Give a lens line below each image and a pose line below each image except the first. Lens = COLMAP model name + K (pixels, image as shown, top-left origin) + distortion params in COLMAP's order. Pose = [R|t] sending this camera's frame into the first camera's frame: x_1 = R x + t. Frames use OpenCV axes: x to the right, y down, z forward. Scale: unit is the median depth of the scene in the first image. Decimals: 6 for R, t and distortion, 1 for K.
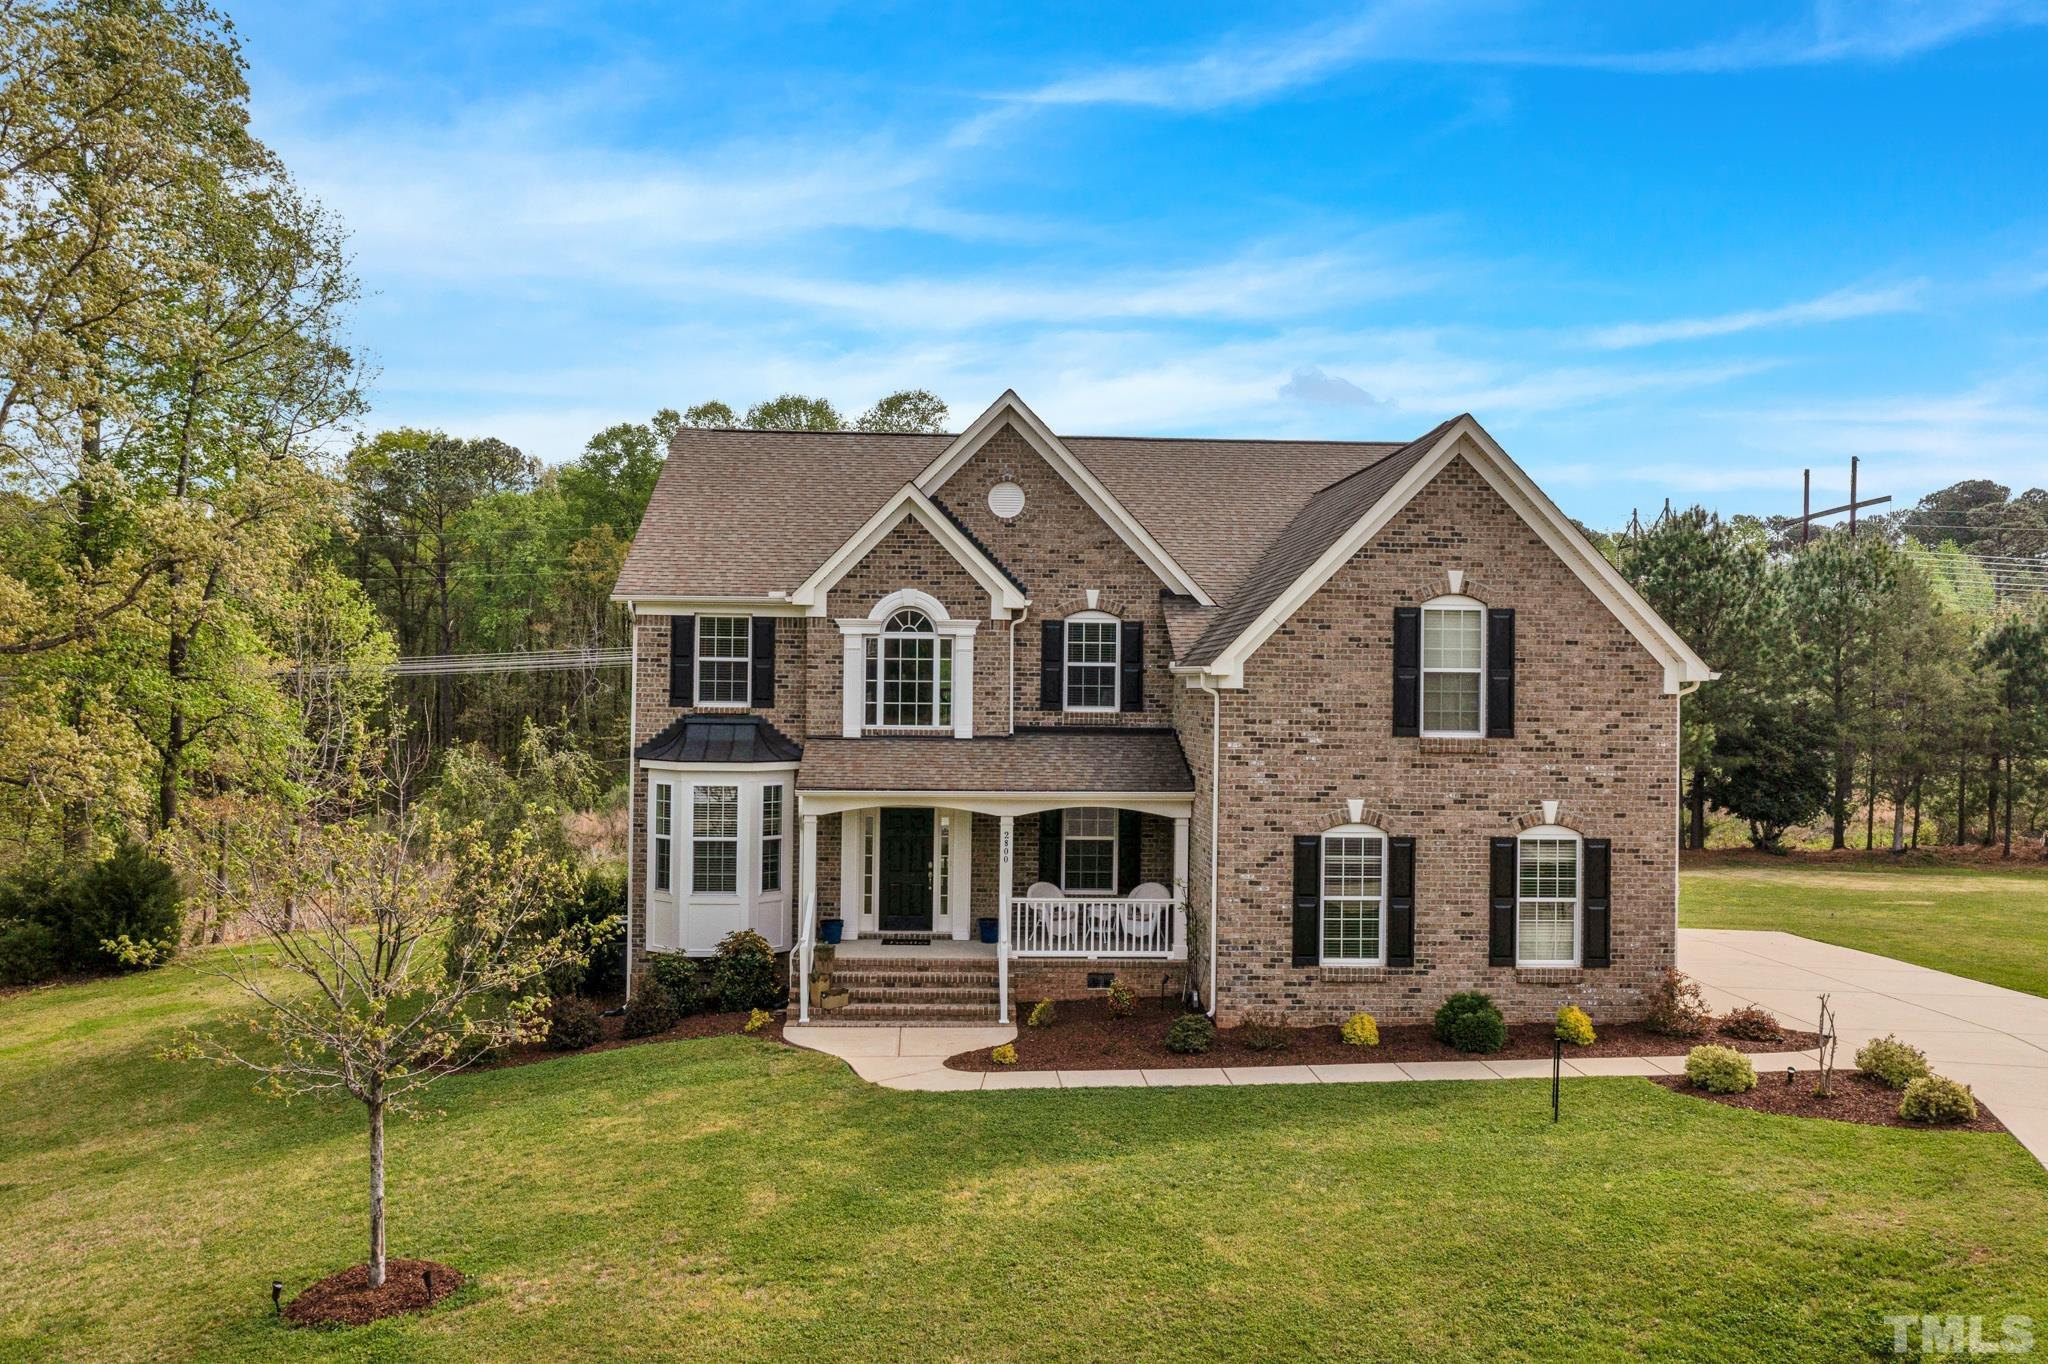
lens RADIAL K [[1639.6, 0, 1022.3], [0, 1639.6, 694.9], [0, 0, 1]] dist [-0.000028, 0.000166]
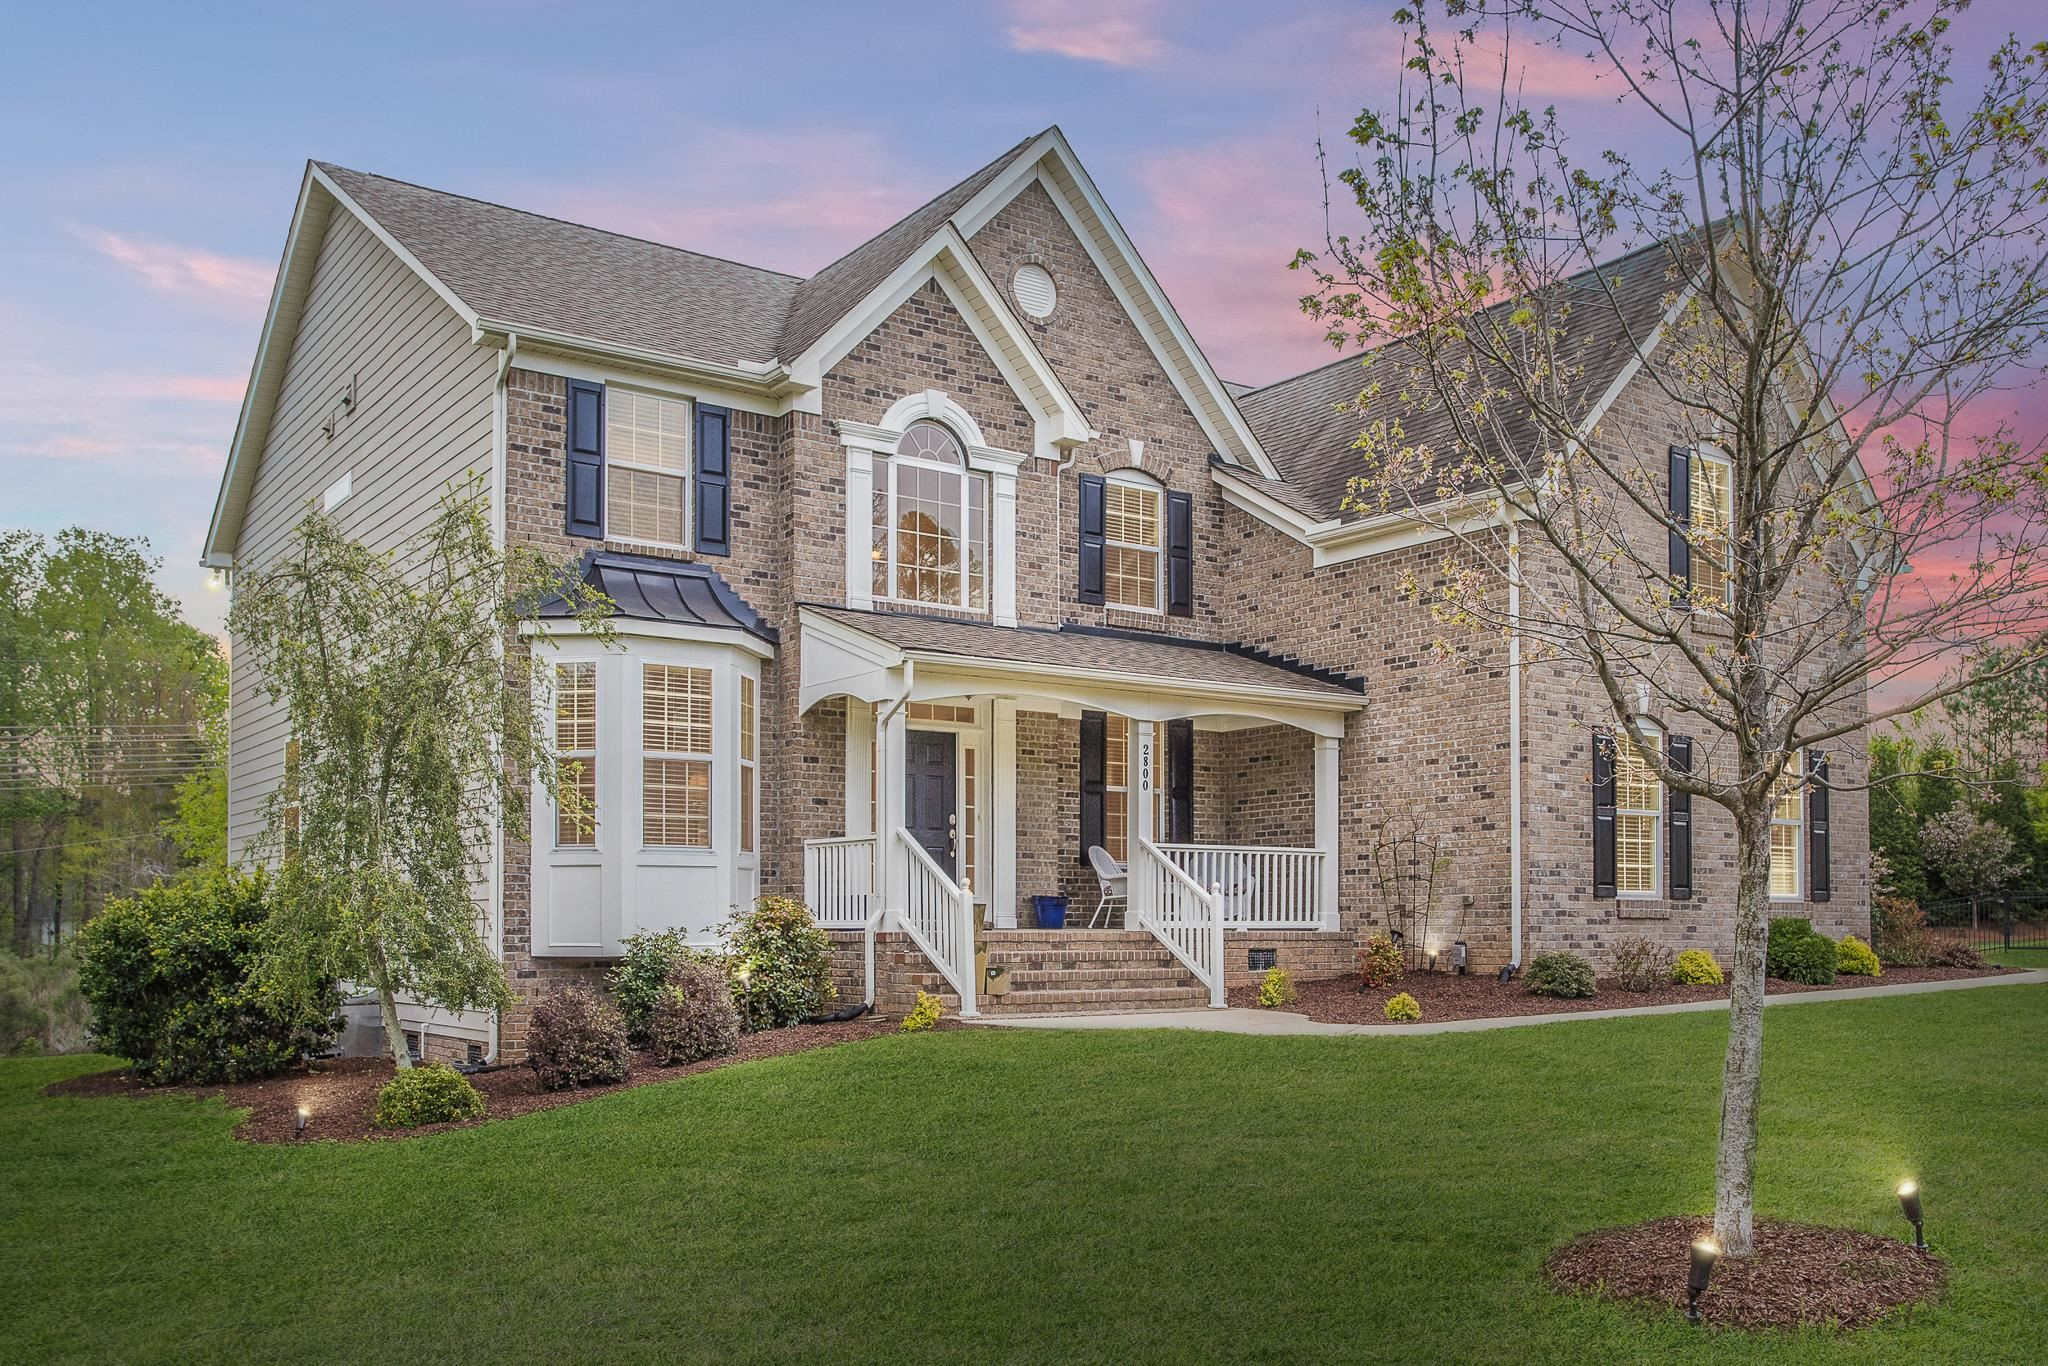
lens RADIAL K [[1753.8, 0, 1053.9], [0, 1753.8, 903.3], [0, 0, 1]] dist [-0.012017, -0.002382]
pose [[0.837266, -0.006085, 0.546762, -0.480470], [0.012267, 0.999895, -0.007657, 0.169247], [-0.546659, 0.013118, 0.837253, 0.455456]]
